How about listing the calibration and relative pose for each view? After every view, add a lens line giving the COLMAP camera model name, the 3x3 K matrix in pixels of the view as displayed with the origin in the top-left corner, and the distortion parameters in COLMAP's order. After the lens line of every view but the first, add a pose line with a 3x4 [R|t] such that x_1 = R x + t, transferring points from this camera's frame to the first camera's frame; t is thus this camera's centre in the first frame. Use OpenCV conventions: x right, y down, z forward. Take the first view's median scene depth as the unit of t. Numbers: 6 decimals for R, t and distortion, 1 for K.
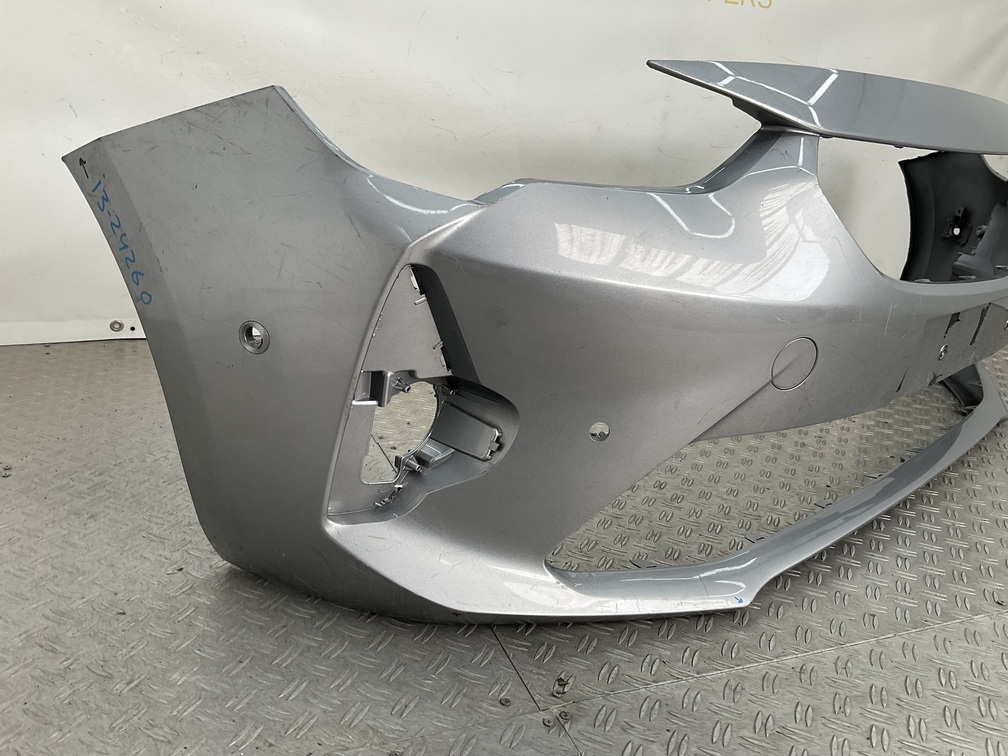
lens RADIAL K [[833.4, 0, 505.9], [0, 833.4, 380.4], [0, 0, 1]] dist [0.061652, -0.110360]
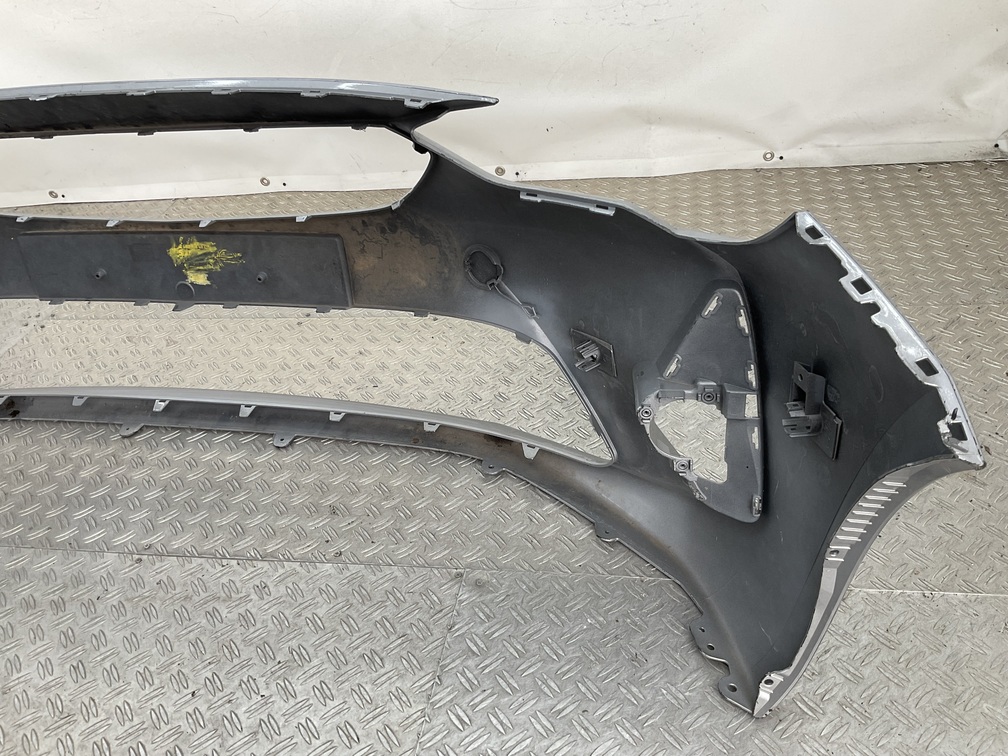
lens RADIAL K [[833.4, 0, 501.6], [0, 833.4, 381.1], [0, 0, 1]] dist [0.061652, -0.110360]
pose [[0.837054, 0.161322, -0.522795, 1.949286], [0.003851, 0.953781, 0.300479, -0.386506], [0.547106, -0.253531, 0.797745, 0.460758]]
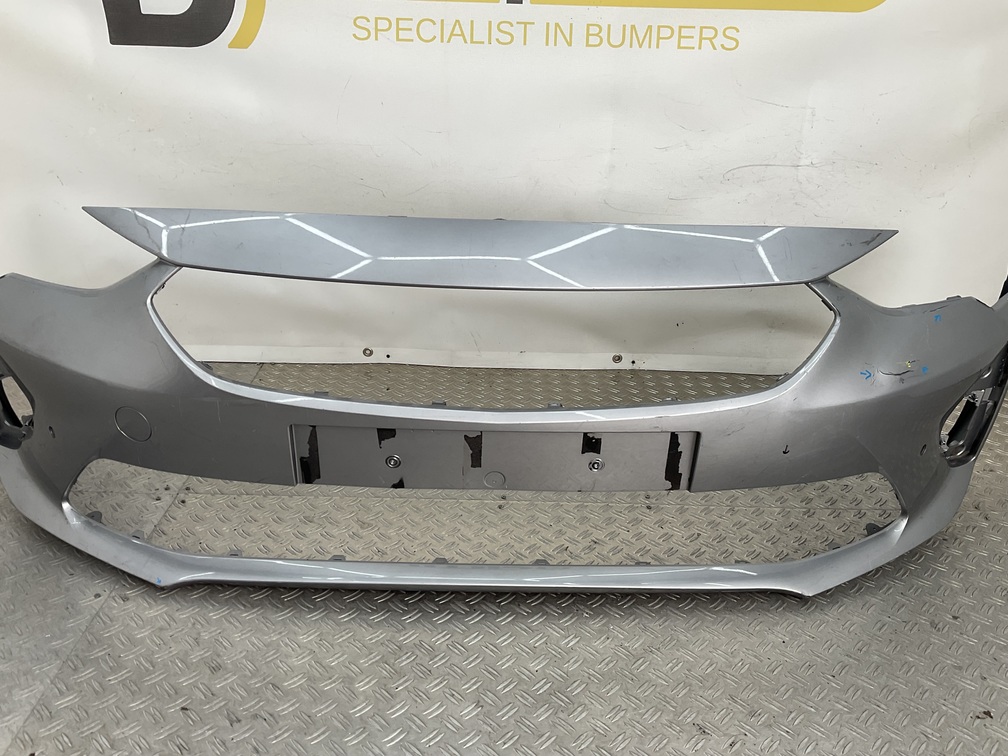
lens RADIAL K [[833.4, 0, 503.7], [0, 833.4, 380.7], [0, 0, 1]] dist [0.061652, -0.110360]
pose [[0.932000, 0.108221, -0.345926, 1.075048], [-0.082814, 0.992721, 0.087449, -0.361876], [0.352872, -0.052855, 0.934178, 0.099785]]
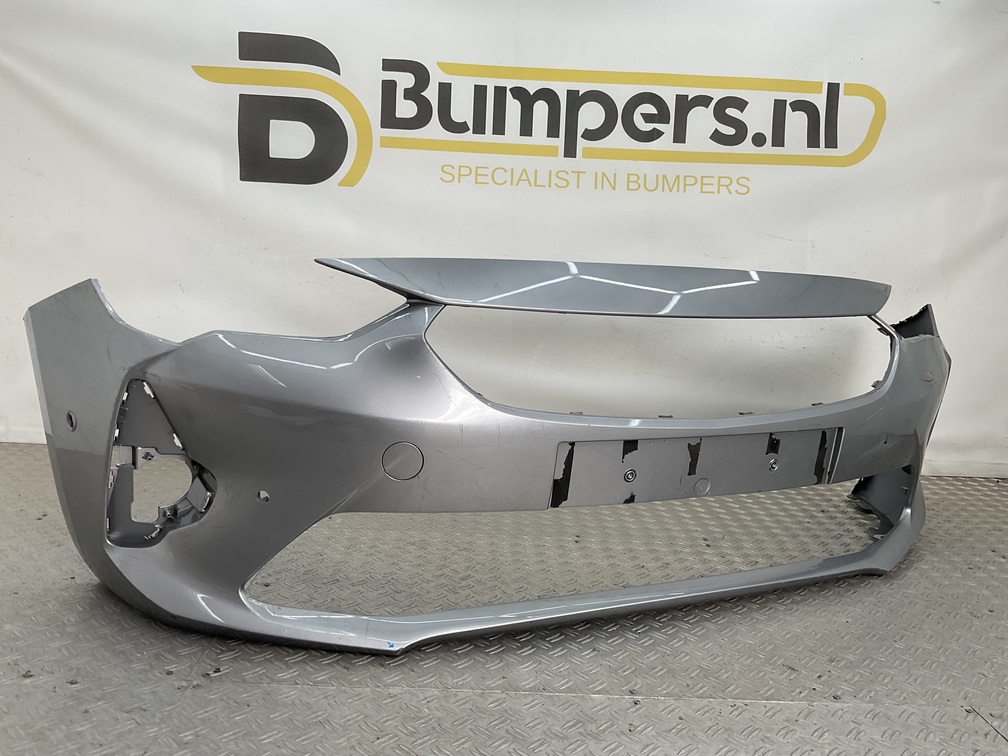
lens RADIAL K [[833.4, 0, 501.9], [0, 833.4, 378.4], [0, 0, 1]] dist [0.061652, -0.110360]
pose [[0.939972, 0.026861, -0.340192, 0.978387], [-0.091733, 0.980092, -0.176079, 0.074919], [0.328690, 0.196716, 0.923724, -0.267223]]
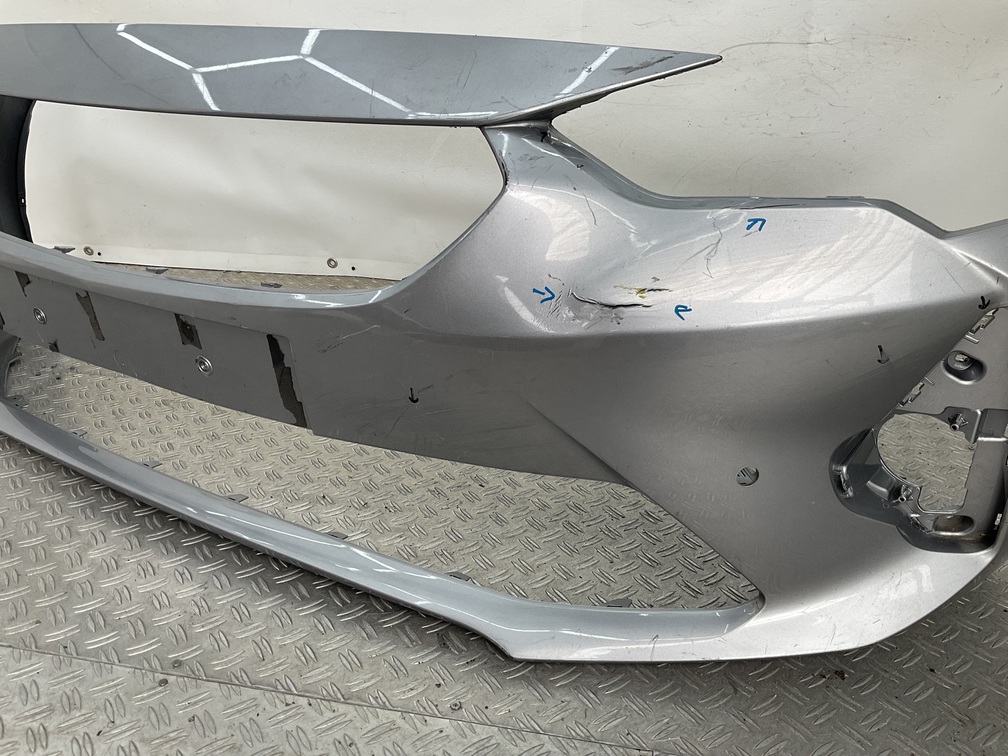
lens RADIAL K [[833.4, 0, 500.7], [0, 833.4, 381.4], [0, 0, 1]] dist [0.061652, -0.110360]
pose [[0.834088, 0.159114, -0.528186, 1.532753], [-0.117990, 0.986798, 0.110944, -0.175526], [0.538865, -0.030216, 0.841850, 0.577011]]
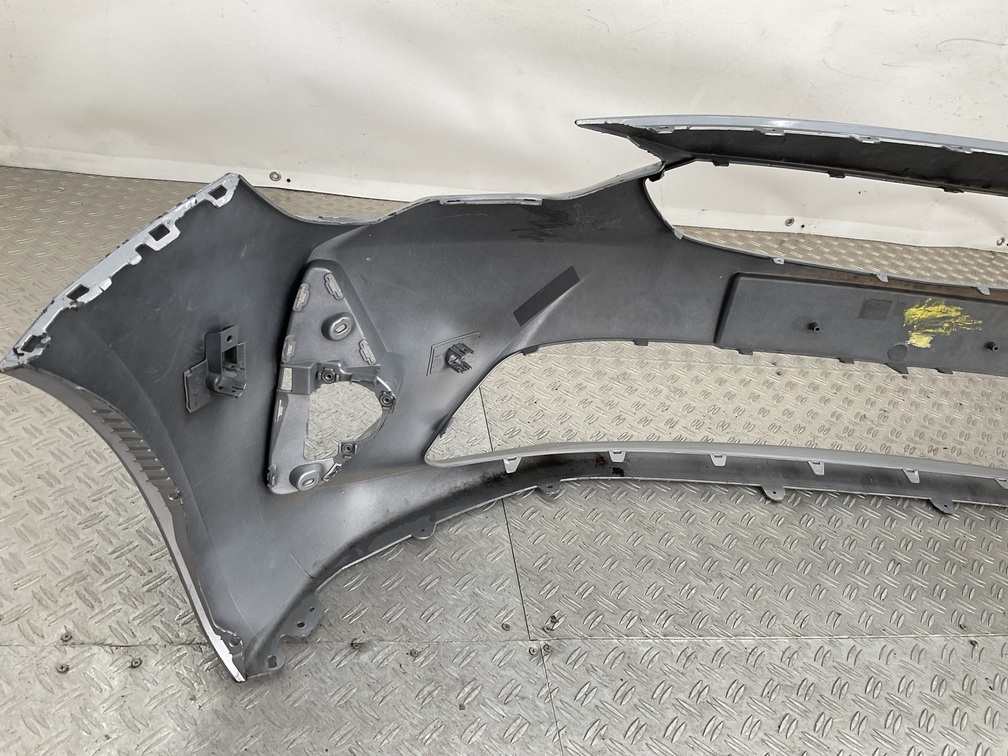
lens RADIAL K [[833.4, 0, 502.9], [0, 833.4, 378.4], [0, 0, 1]] dist [0.061652, -0.110360]
pose [[0.969055, 0.200003, -0.144678, 0.099897], [-0.157584, 0.952373, 0.261060, -0.310160], [0.190000, -0.230183, 0.954419, -0.155582]]
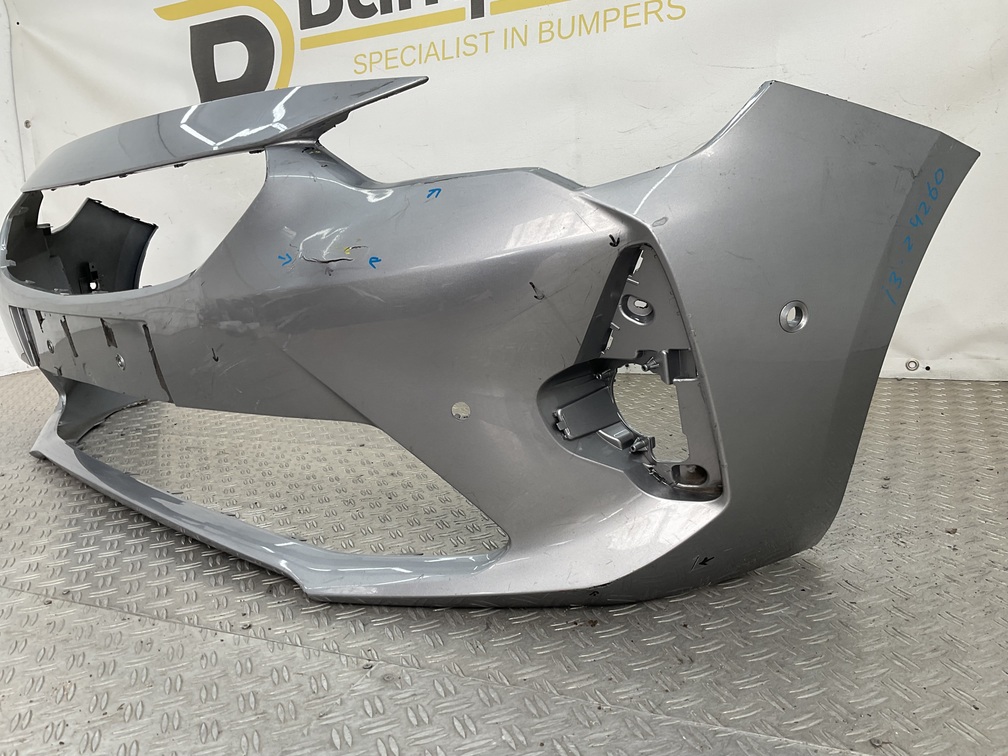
lens RADIAL K [[833.4, 0, 498.8], [0, 833.4, 380.6], [0, 0, 1]] dist [0.061652, -0.110360]
pose [[0.675947, 0.034038, -0.736164, 2.079090], [-0.114438, 0.991663, -0.059226, 0.007141], [0.728011, 0.124279, 0.674207, 0.797098]]
